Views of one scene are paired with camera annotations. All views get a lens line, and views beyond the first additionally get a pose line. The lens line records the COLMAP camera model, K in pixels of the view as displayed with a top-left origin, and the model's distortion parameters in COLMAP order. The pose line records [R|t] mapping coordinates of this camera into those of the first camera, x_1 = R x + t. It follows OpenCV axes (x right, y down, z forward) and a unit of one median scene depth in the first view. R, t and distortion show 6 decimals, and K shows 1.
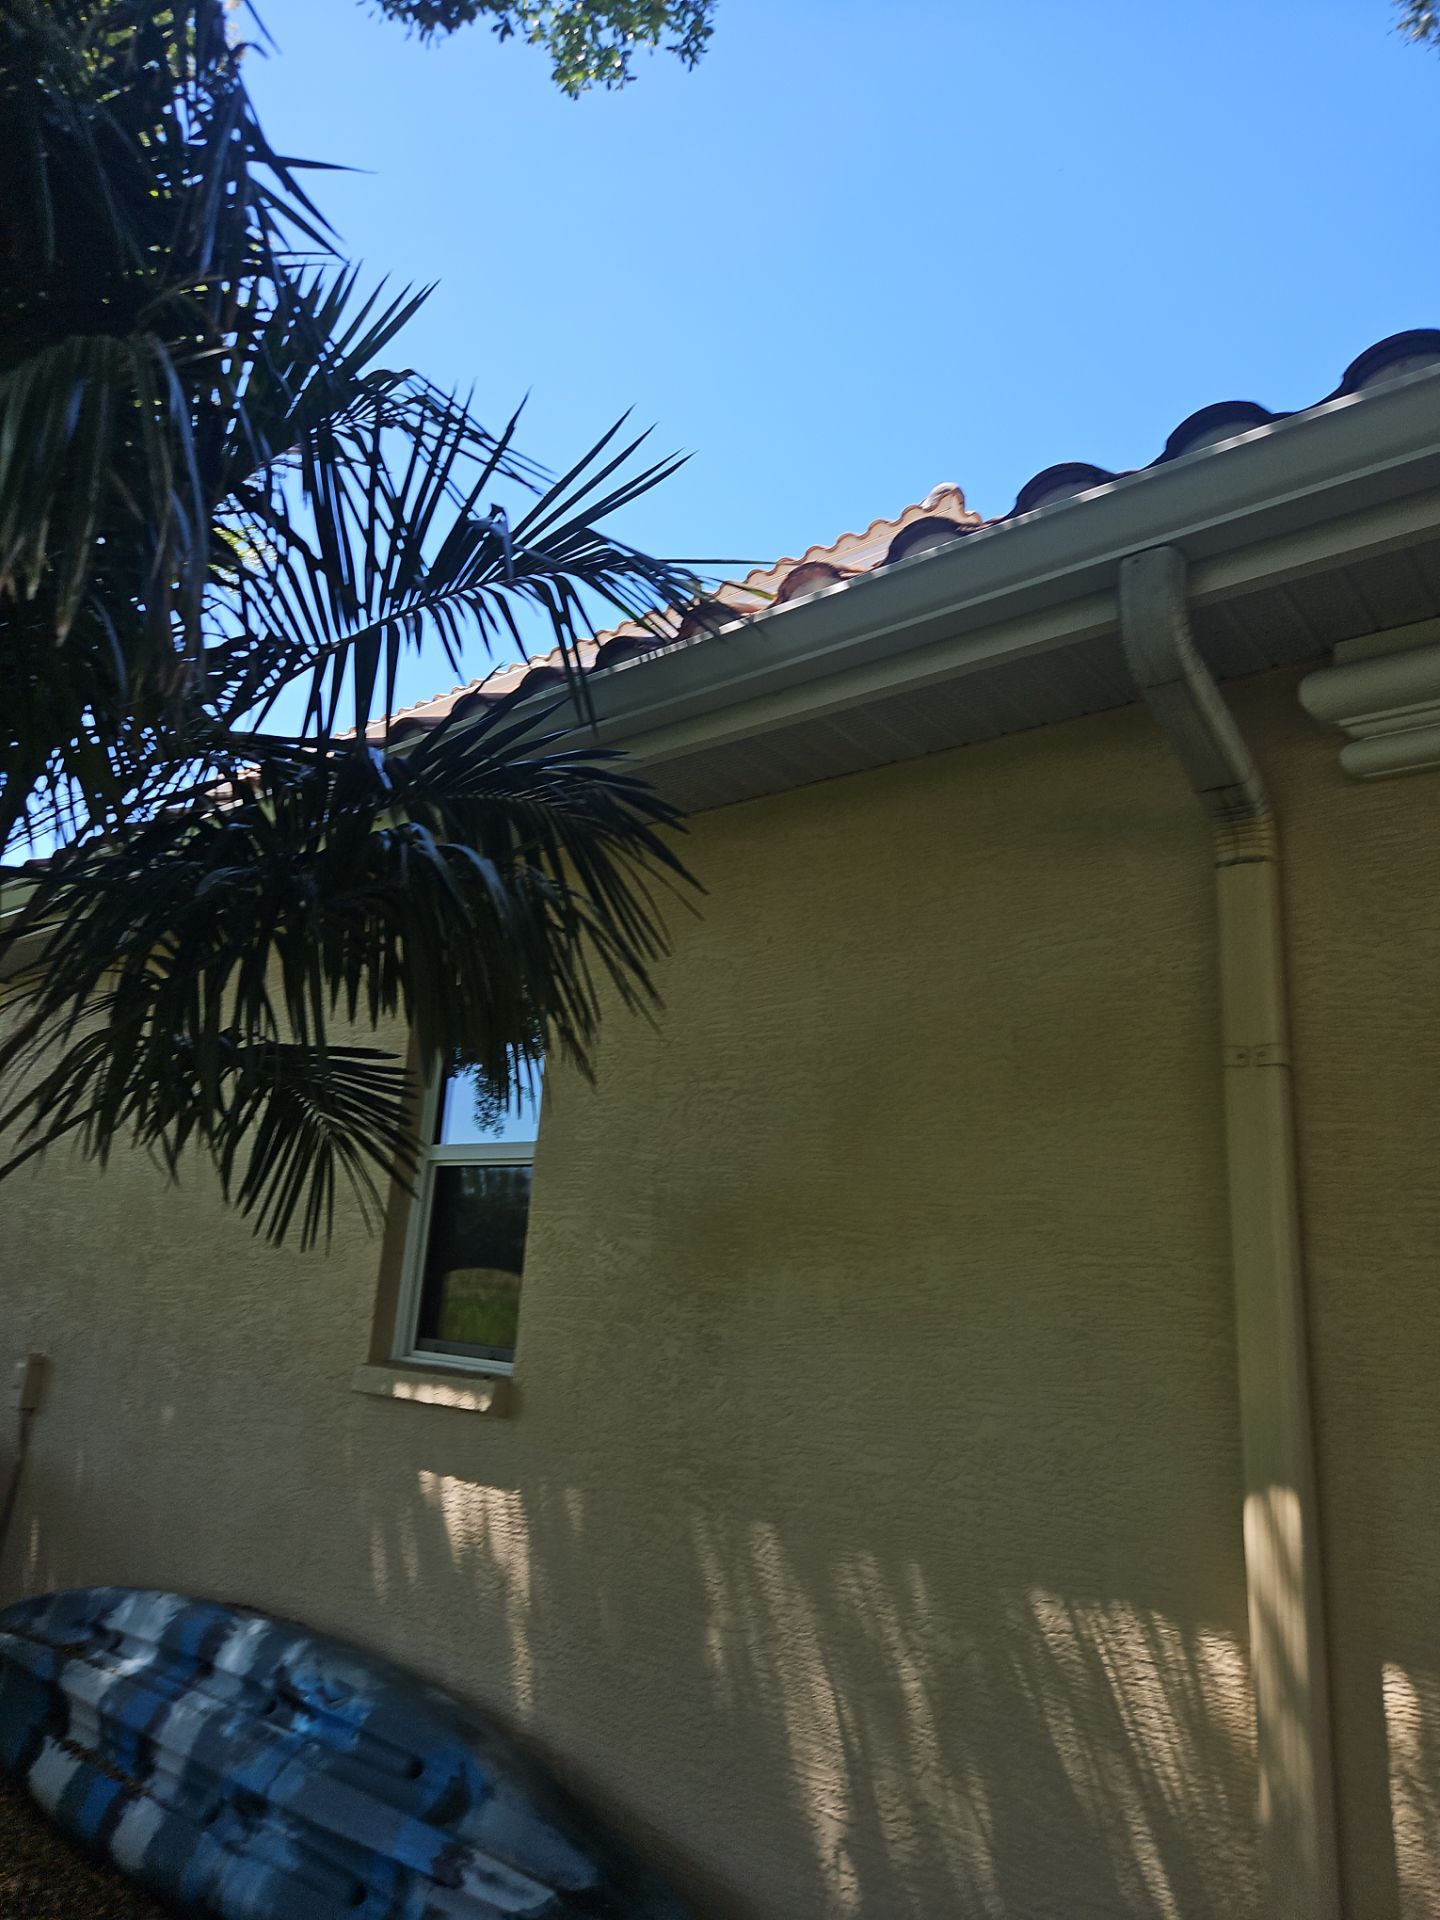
lens RADIAL K [[1339.3, 0, 726.8], [0, 1339.3, 972.5], [0, 0, 1]] dist [0.053131, -0.049734]
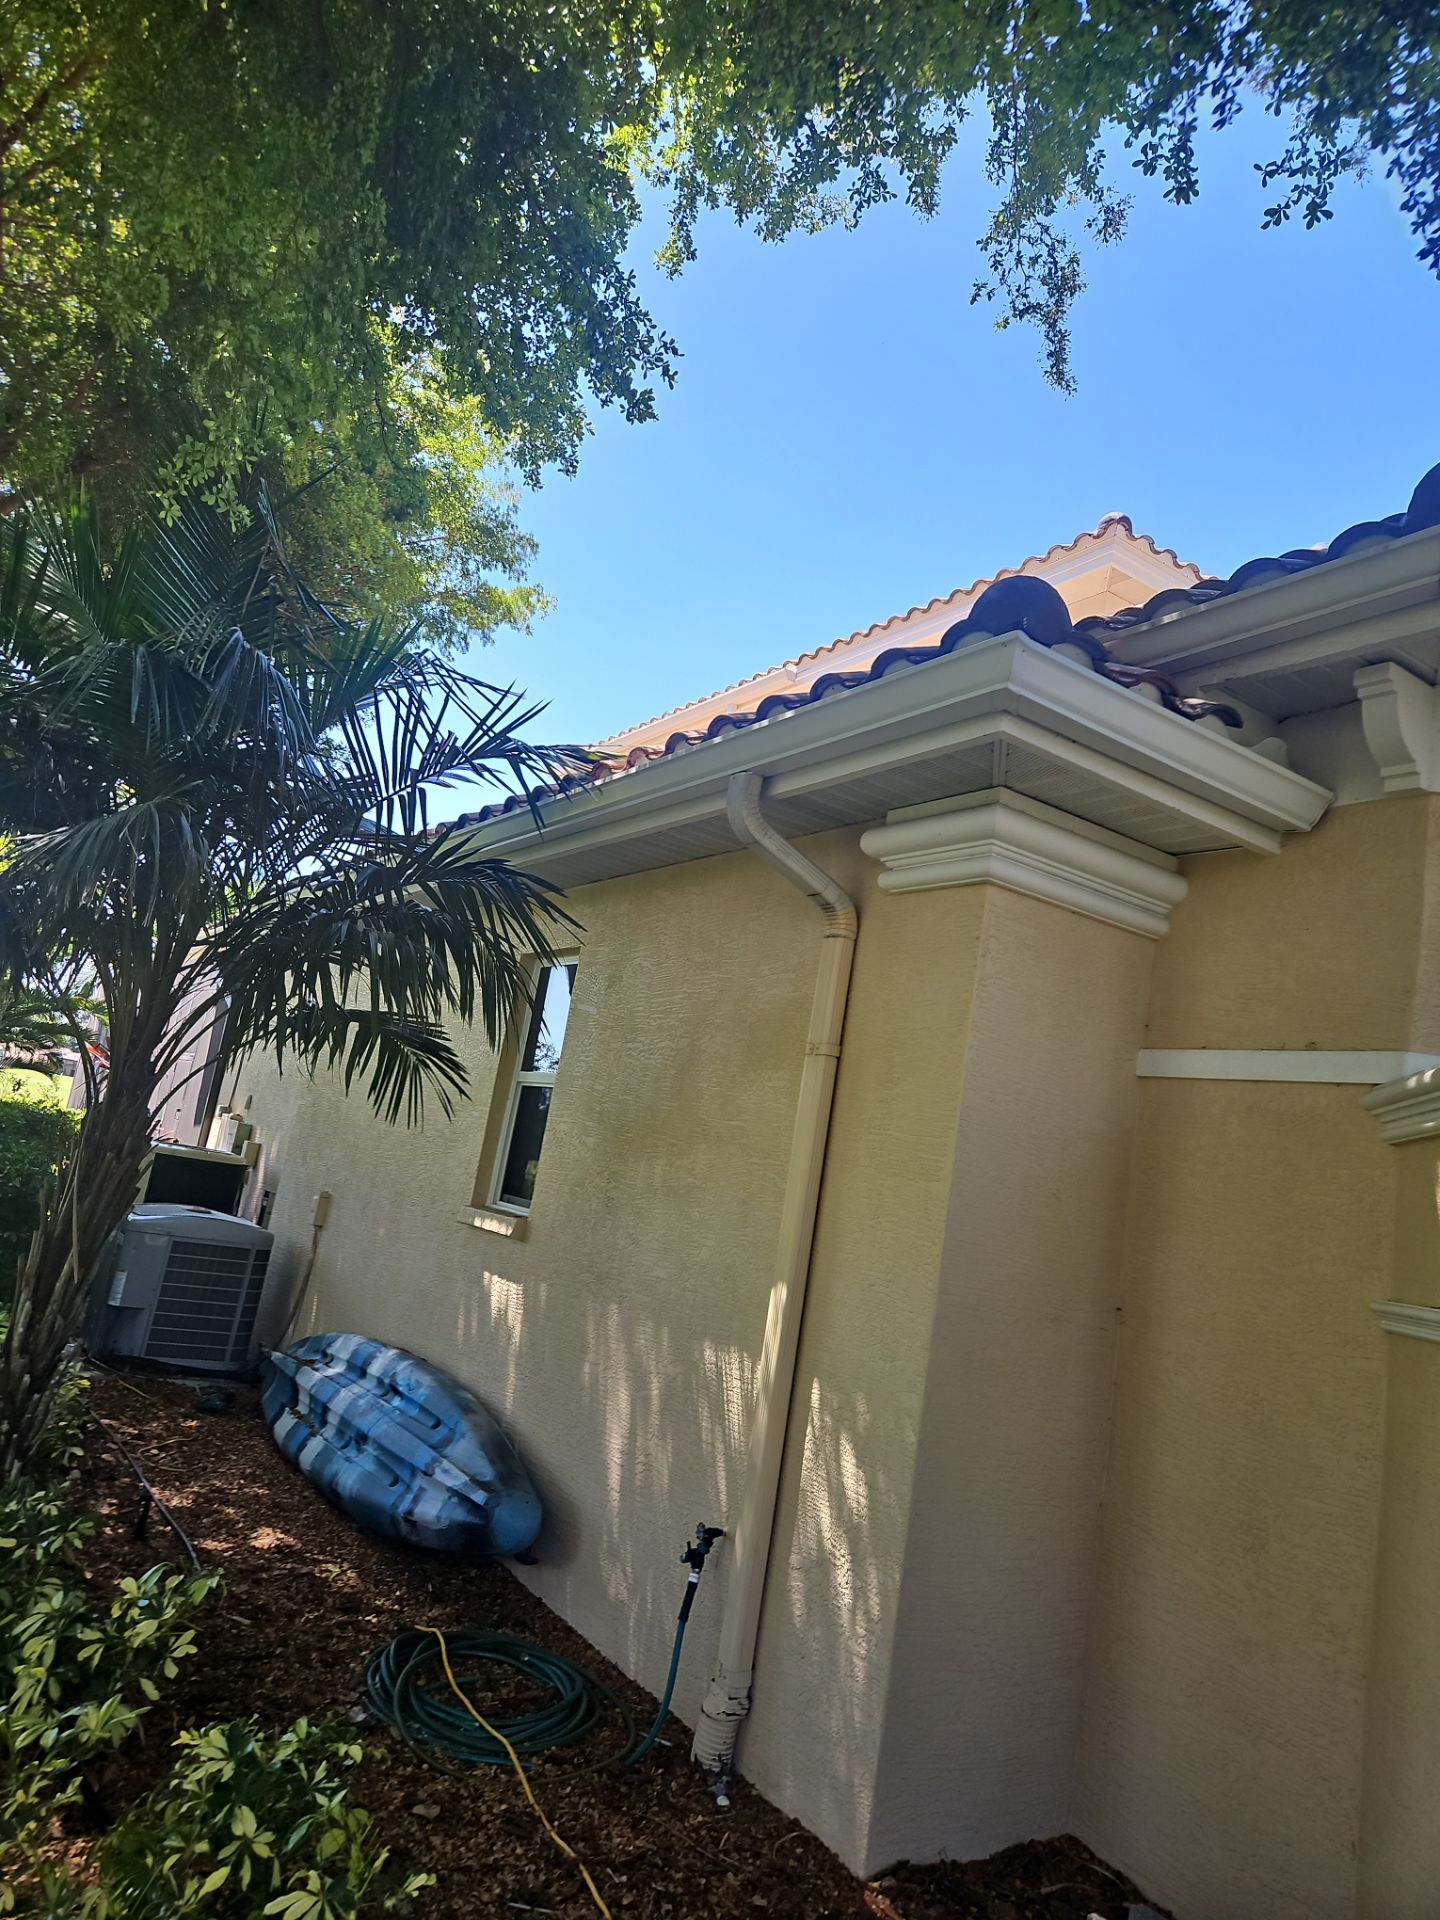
lens RADIAL K [[1339.3, 0, 727.3], [0, 1339.3, 943.4], [0, 0, 1]] dist [0.053131, -0.049734]
pose [[0.958335, 0.038299, -0.283068, 0.590155], [-0.031070, 0.999067, 0.029984, -0.096396], [0.283952, -0.019940, 0.958631, -0.543538]]
